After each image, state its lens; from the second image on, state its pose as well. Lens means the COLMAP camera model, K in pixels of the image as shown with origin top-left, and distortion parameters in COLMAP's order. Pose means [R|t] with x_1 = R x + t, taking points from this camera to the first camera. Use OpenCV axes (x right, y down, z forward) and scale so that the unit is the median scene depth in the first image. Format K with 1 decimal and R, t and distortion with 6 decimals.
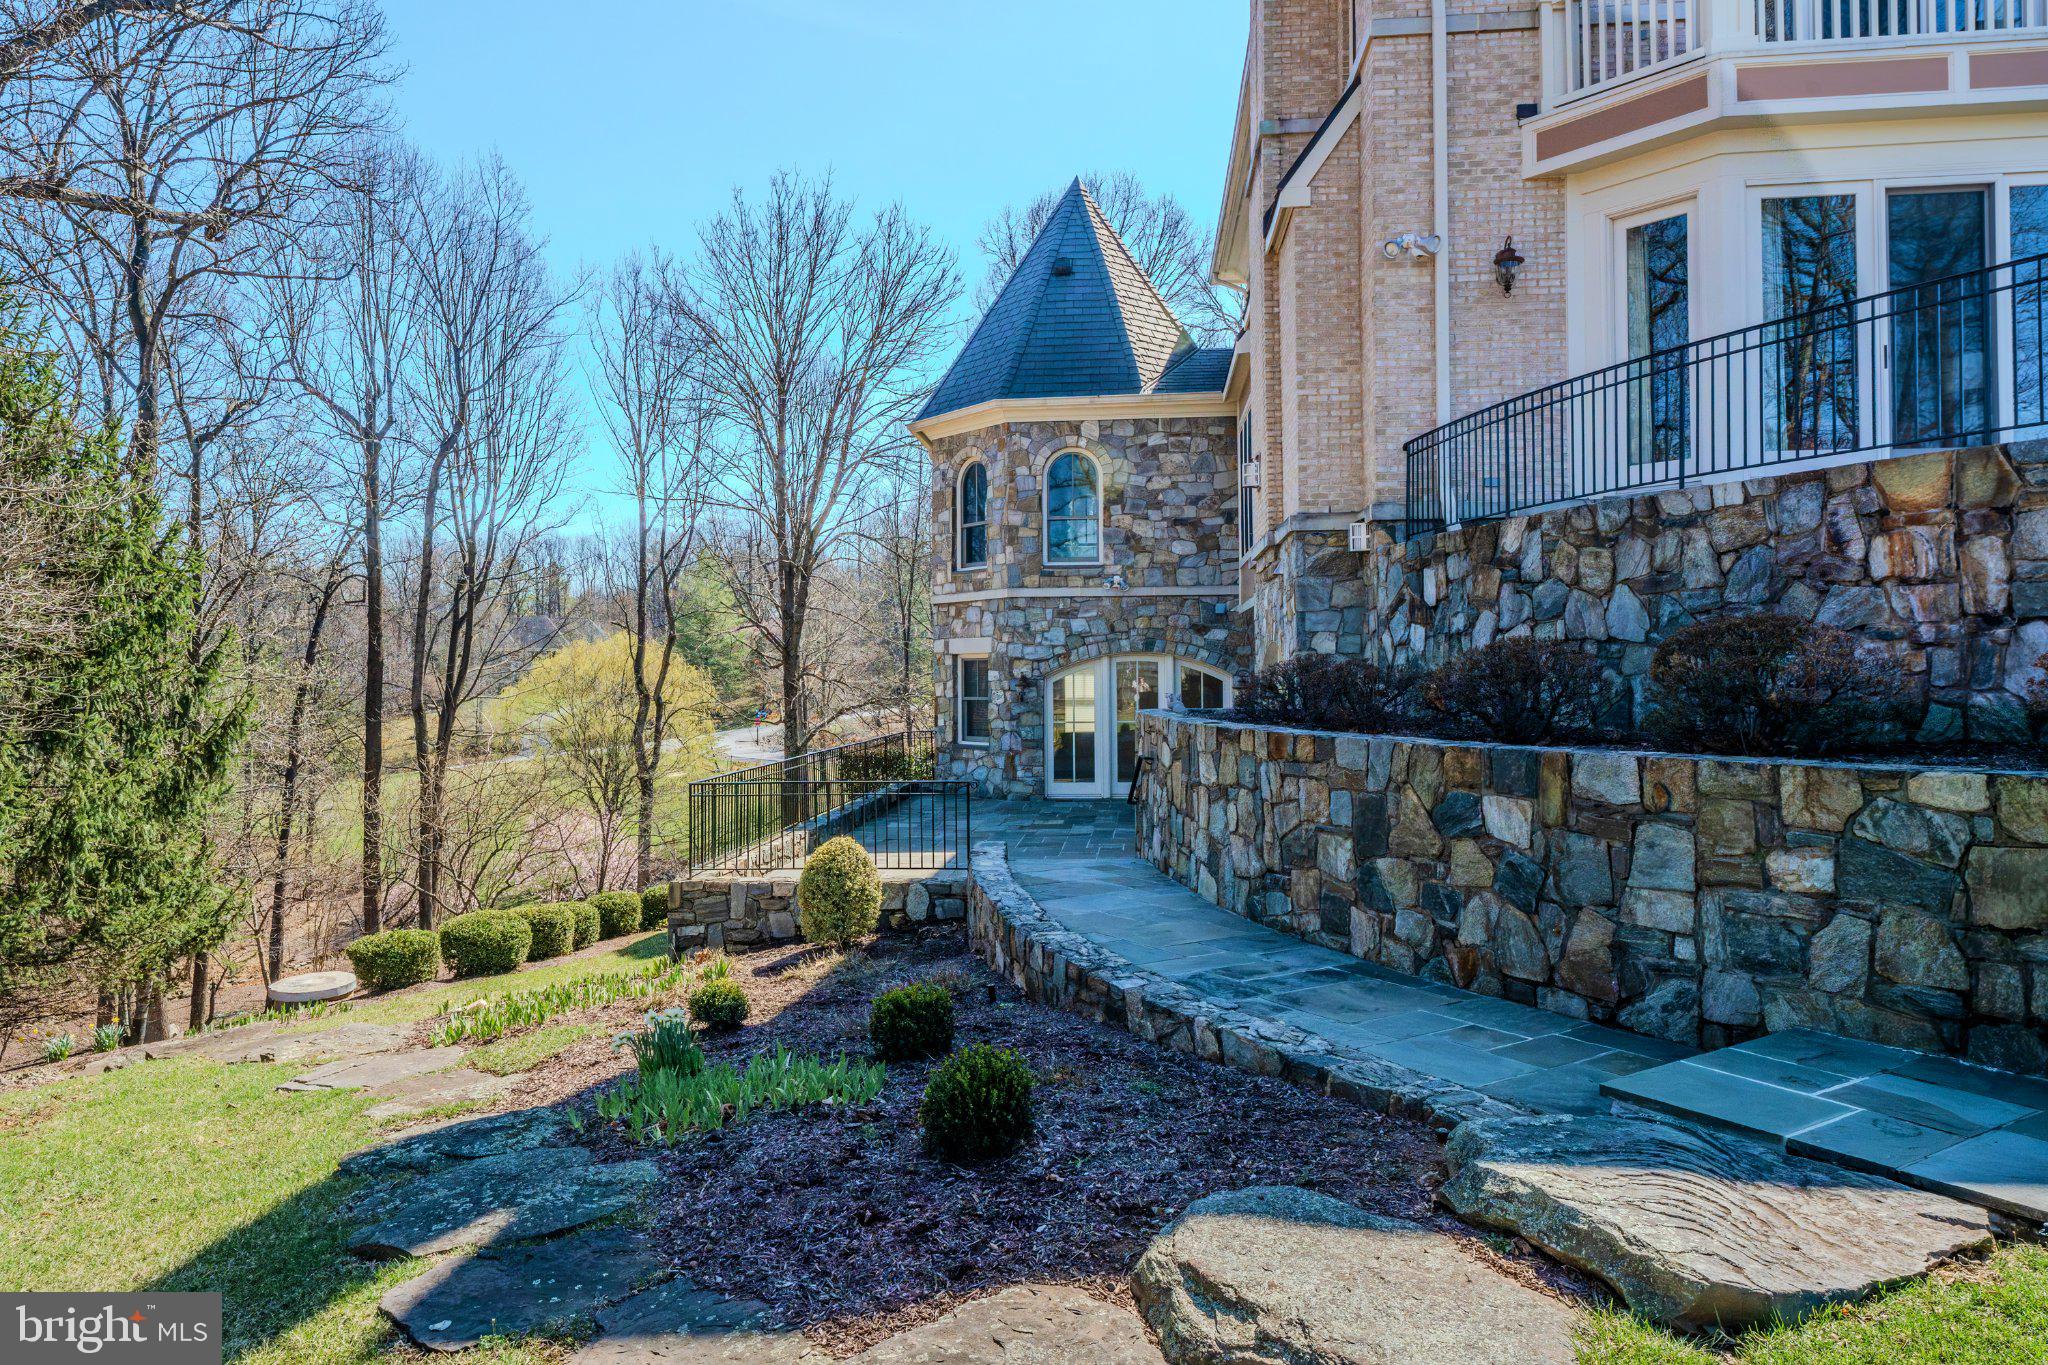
lens RADIAL K [[1609.3, 0, 1024.0], [0, 1609.3, 682.5], [0, 0, 1]] dist [0.003507, -0.001944]
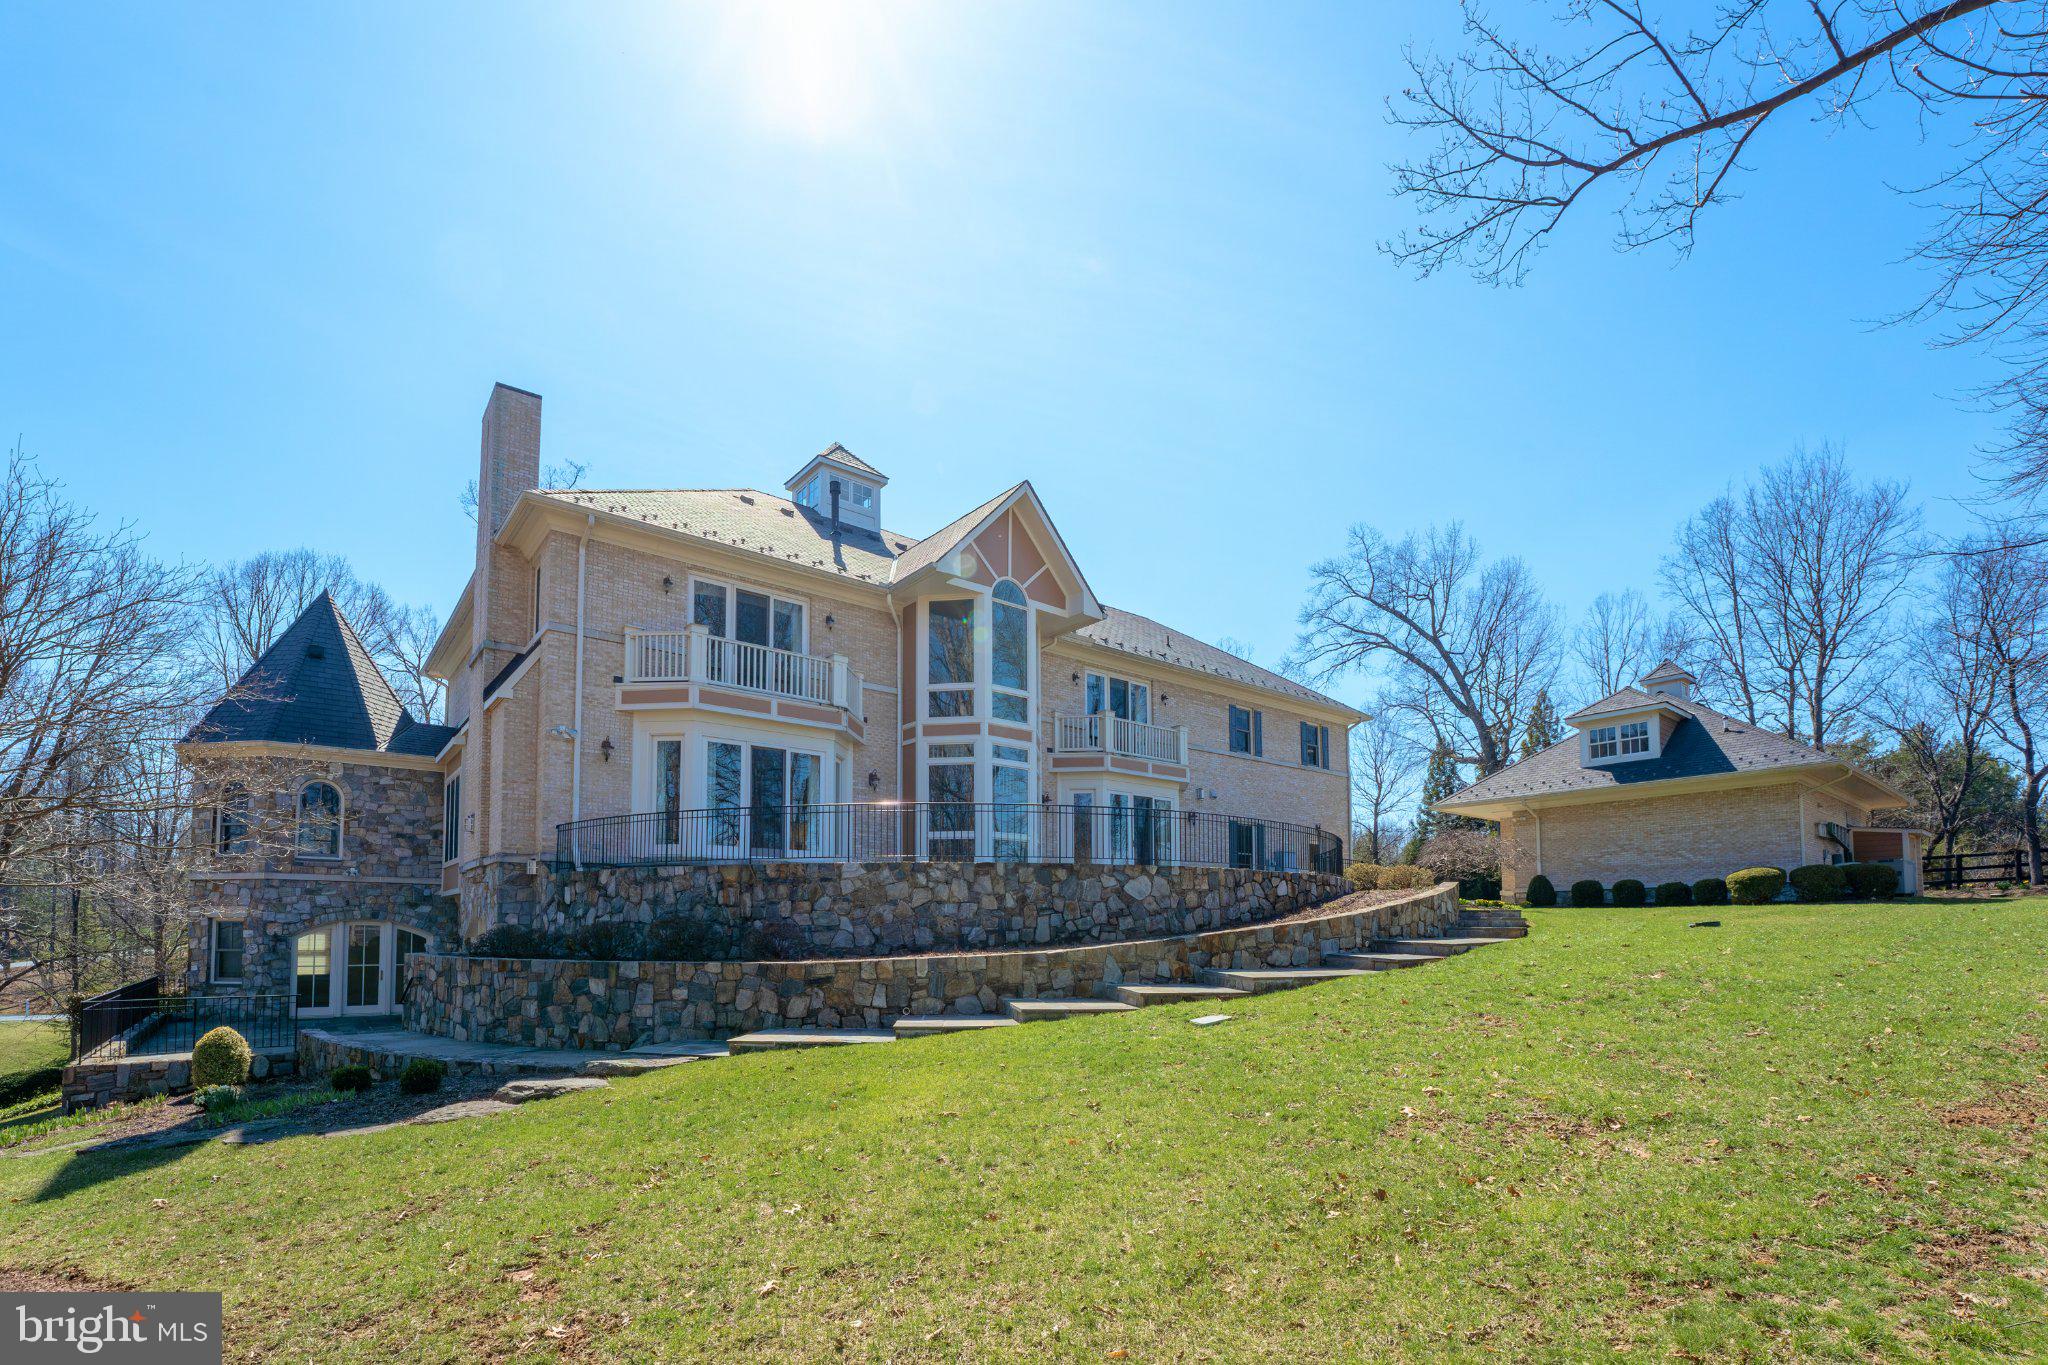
lens RADIAL K [[1768.3, 0, 1024.0], [0, 1768.3, 682.5], [0, 0, 1]] dist [-0.051482, -0.001309]
pose [[0.867648, 0.074847, 0.491514, -0.378768], [-0.001375, 0.988961, -0.148169, 0.008014], [-0.497178, 0.127882, 0.858173, -1.302219]]
